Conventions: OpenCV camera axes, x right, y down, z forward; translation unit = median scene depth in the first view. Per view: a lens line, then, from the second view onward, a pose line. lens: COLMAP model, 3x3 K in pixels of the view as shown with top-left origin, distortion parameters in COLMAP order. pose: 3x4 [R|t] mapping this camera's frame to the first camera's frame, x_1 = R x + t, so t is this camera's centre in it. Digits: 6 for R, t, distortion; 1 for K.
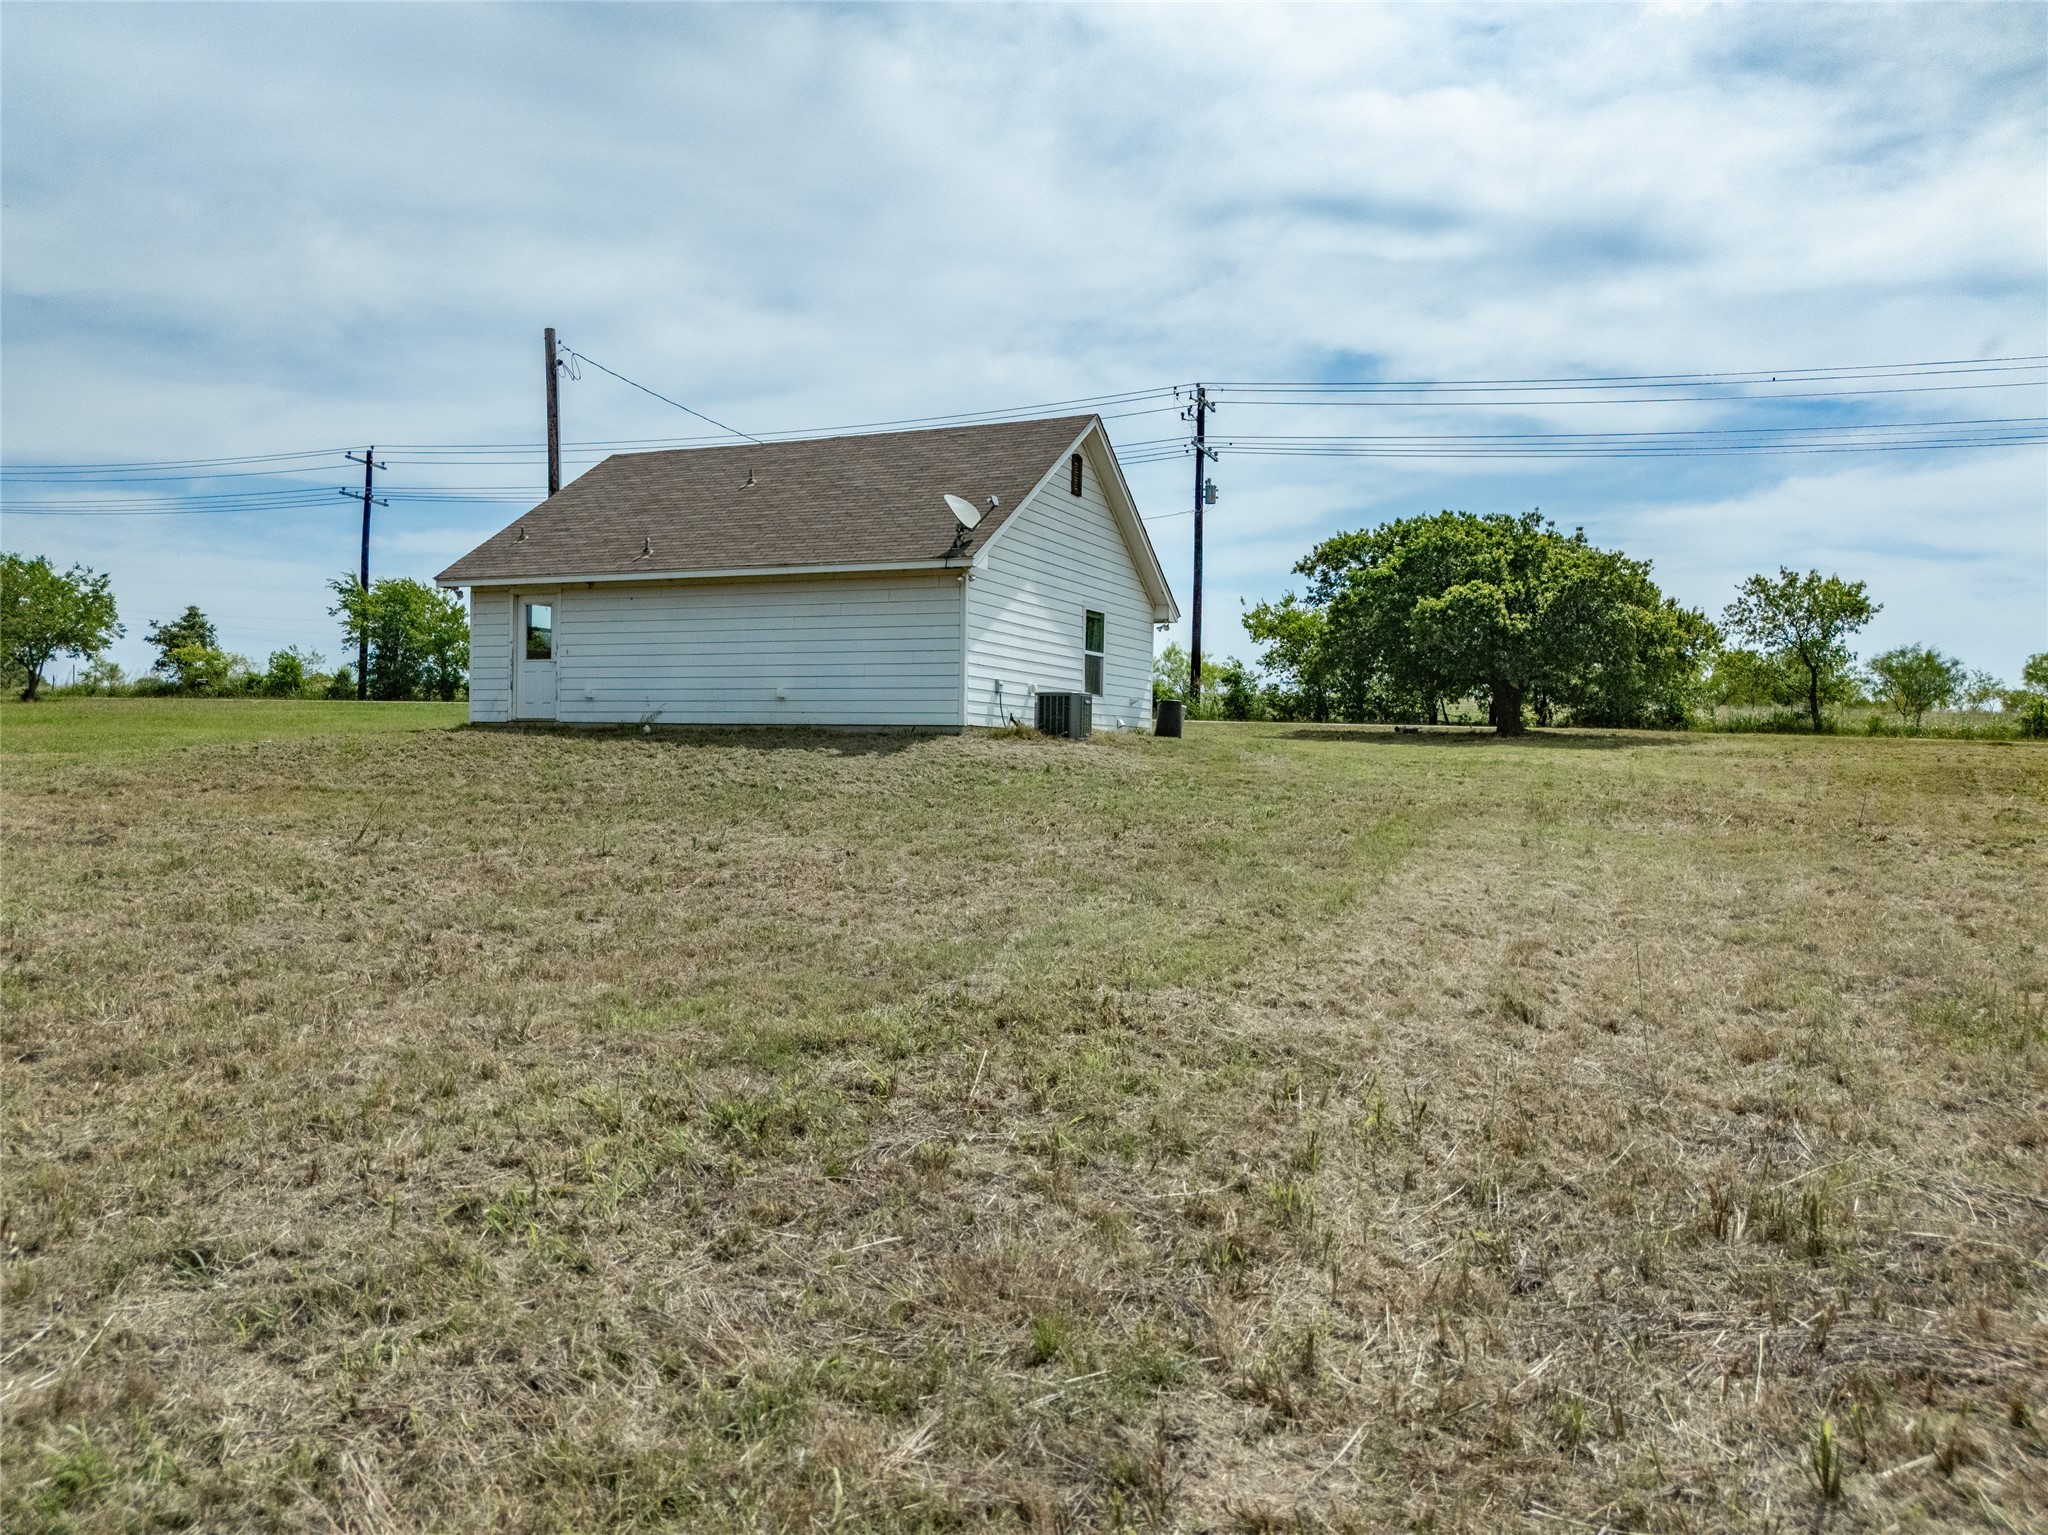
lens RADIAL K [[1536.4, 0, 1034.5], [0, 1536.4, 775.9], [0, 0, 1]] dist [0.048060, -0.044106]
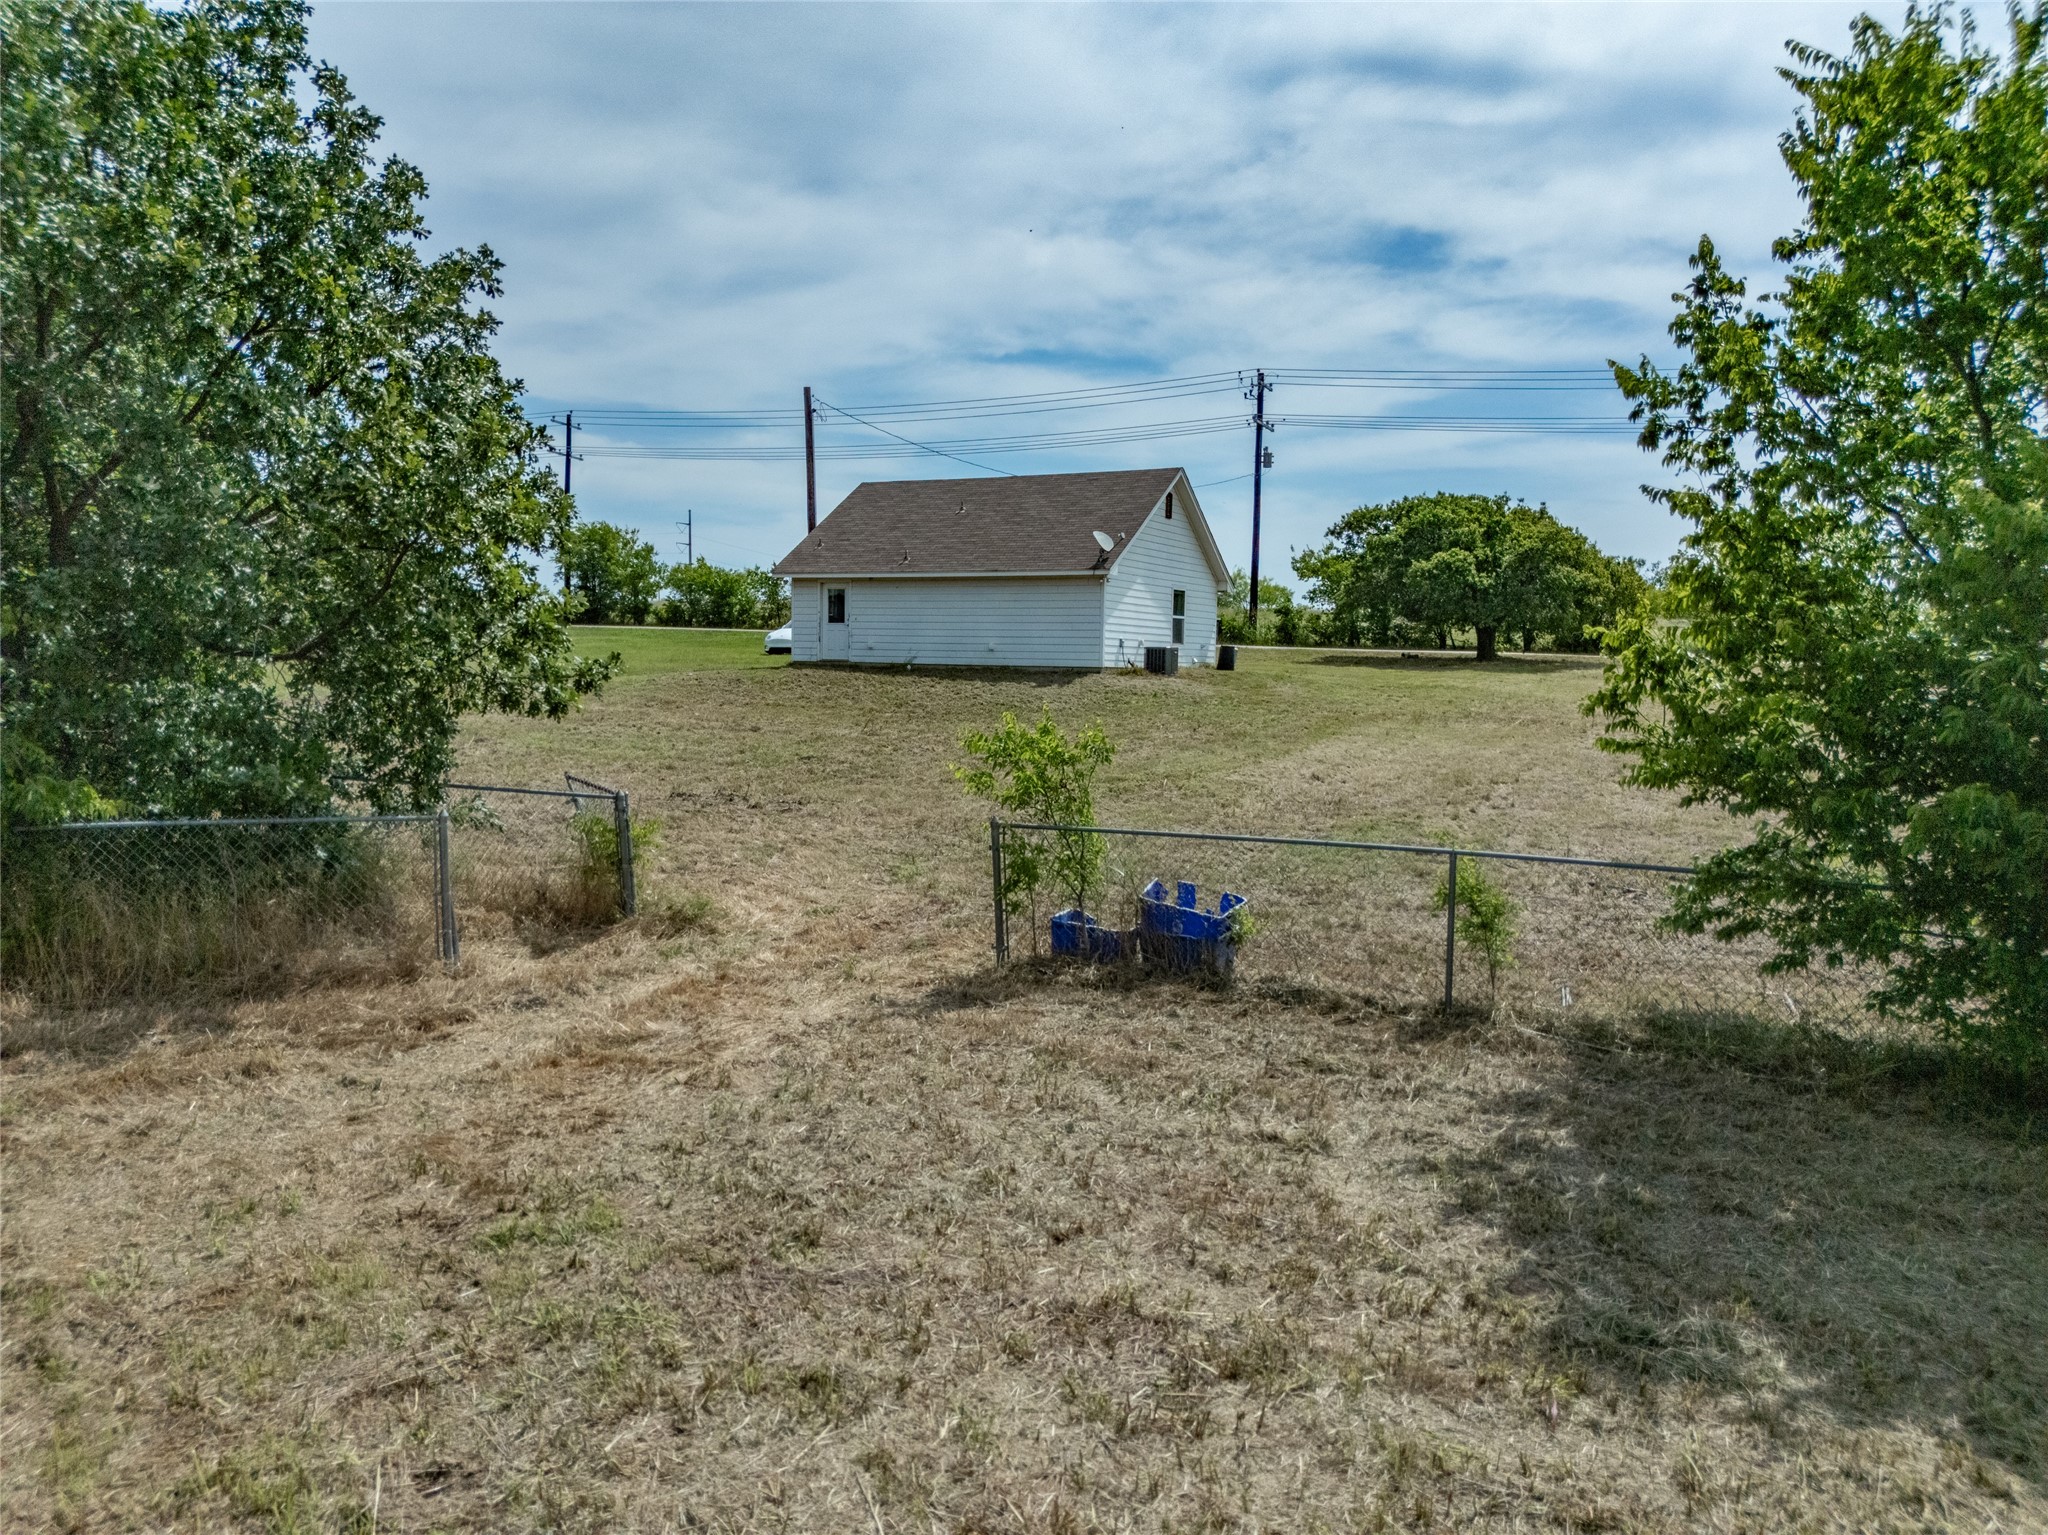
lens RADIAL K [[1554.1, 0, 1024.0], [0, 1554.1, 767.5], [0, 0, 1]] dist [0.142529, -0.189814]
pose [[0.998788, 0.003831, -0.049067, -0.024312], [-0.001047, 0.998394, 0.056634, -0.009664], [0.049205, -0.056514, 0.997189, -0.369624]]
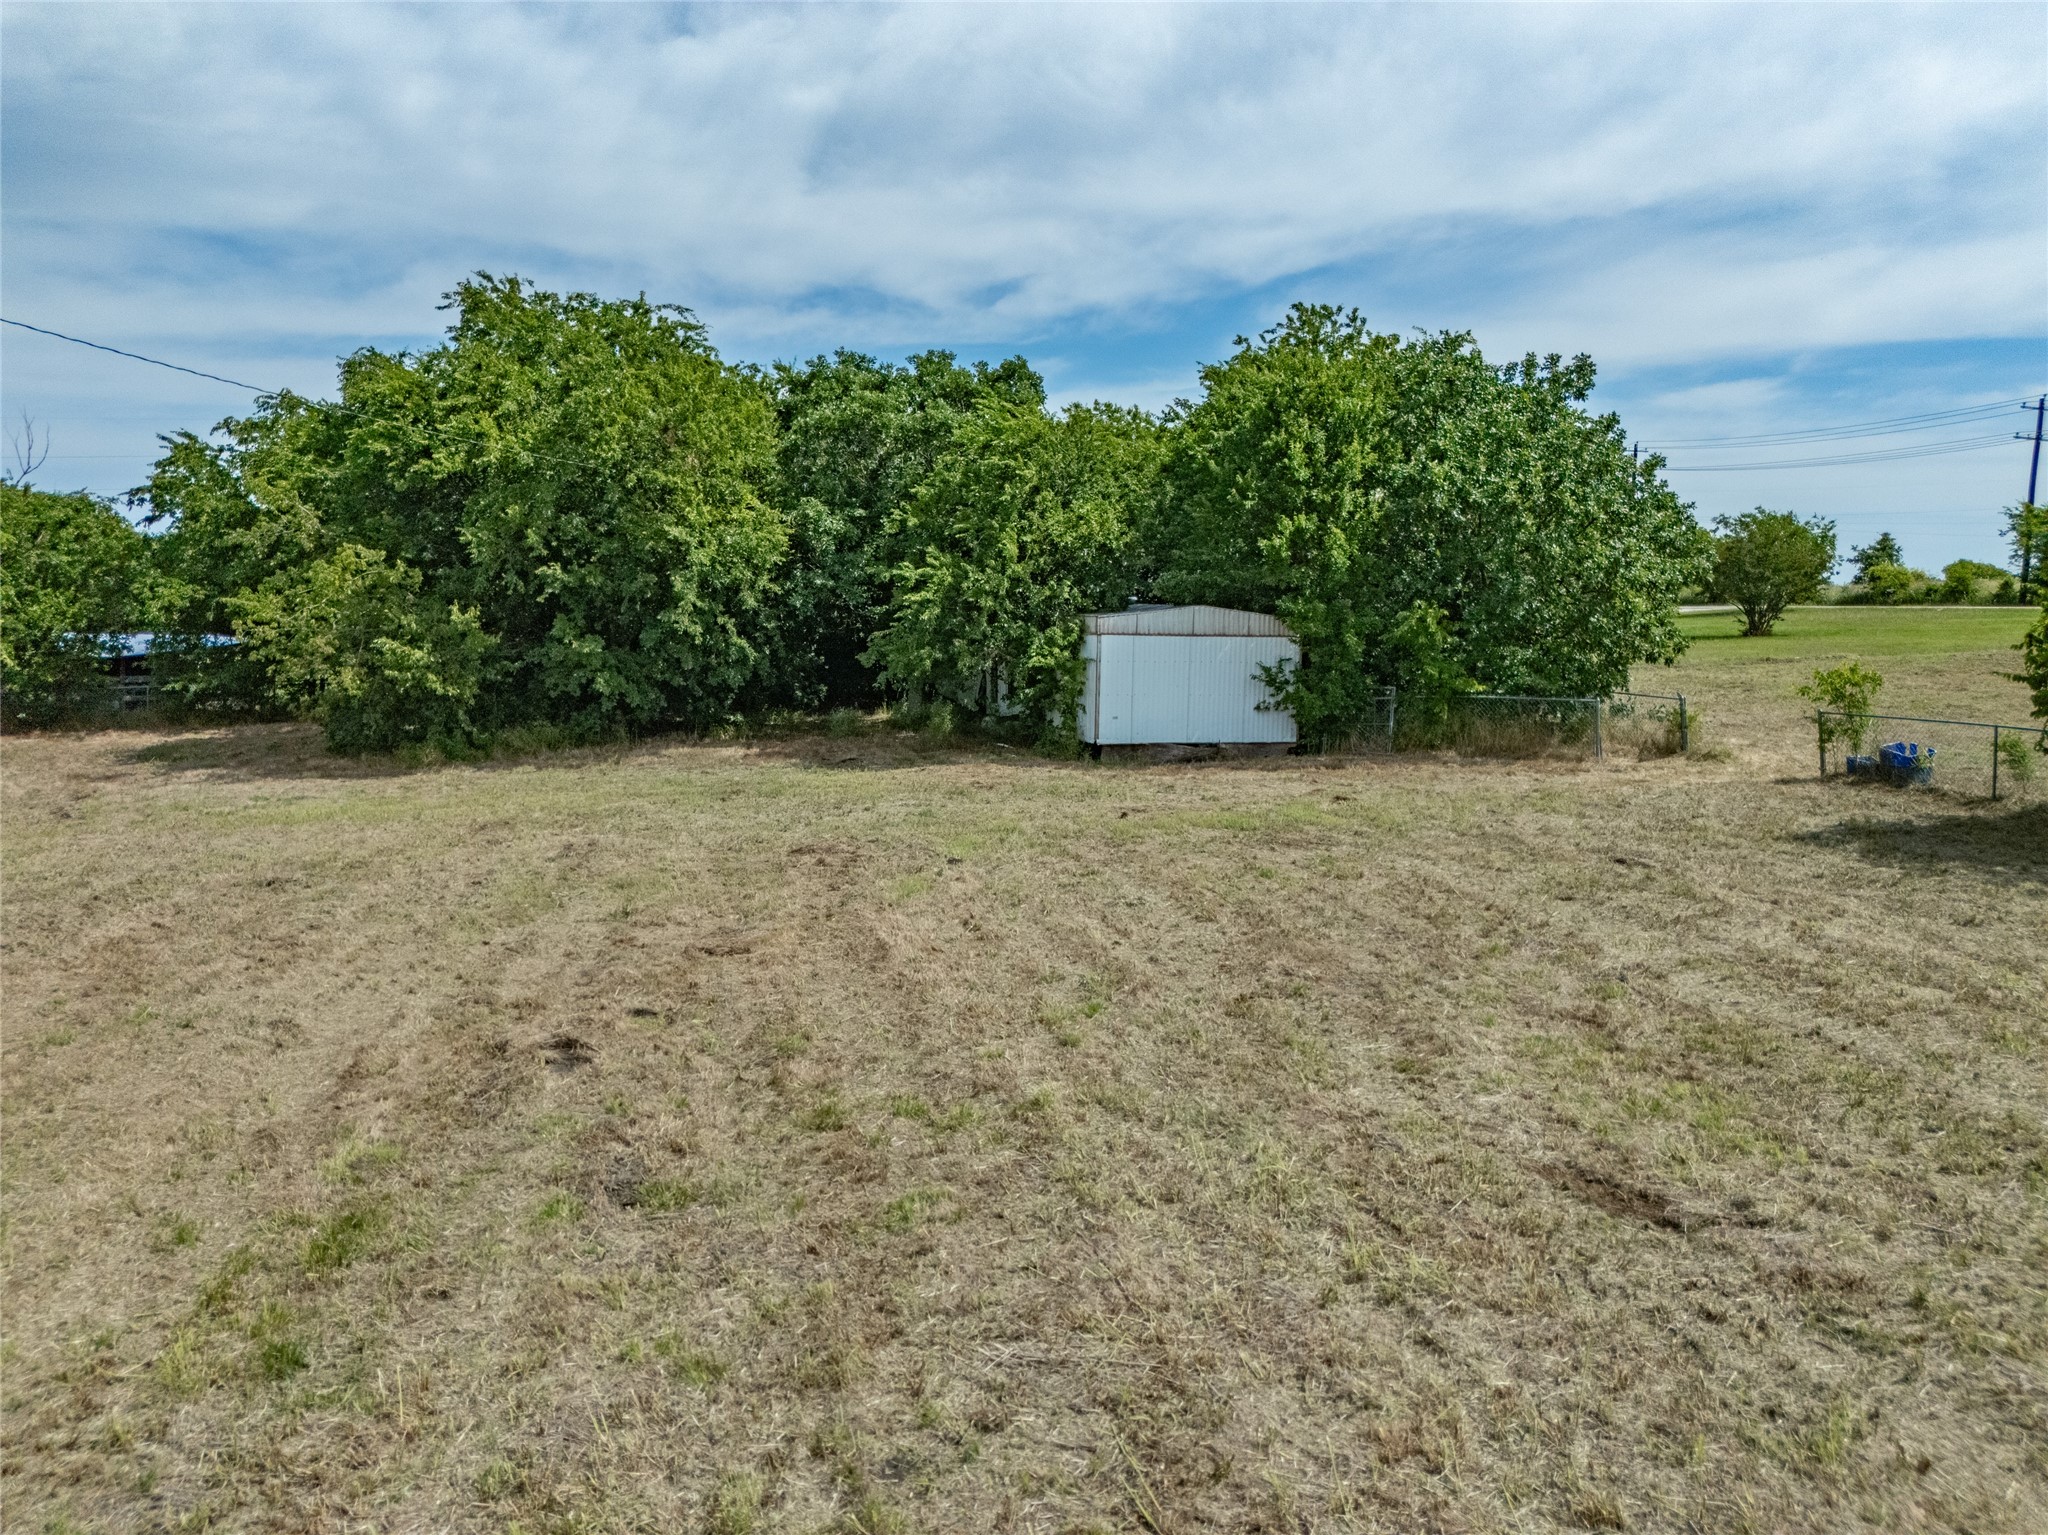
lens RADIAL K [[1554.1, 0, 1024.0], [0, 1554.1, 767.5], [0, 0, 1]] dist [0.142529, -0.189814]
pose [[0.587784, 0.075444, -0.805493, 0.215795], [-0.020039, 0.996695, 0.078730, -0.006438], [0.808770, -0.030135, 0.587353, -0.646874]]
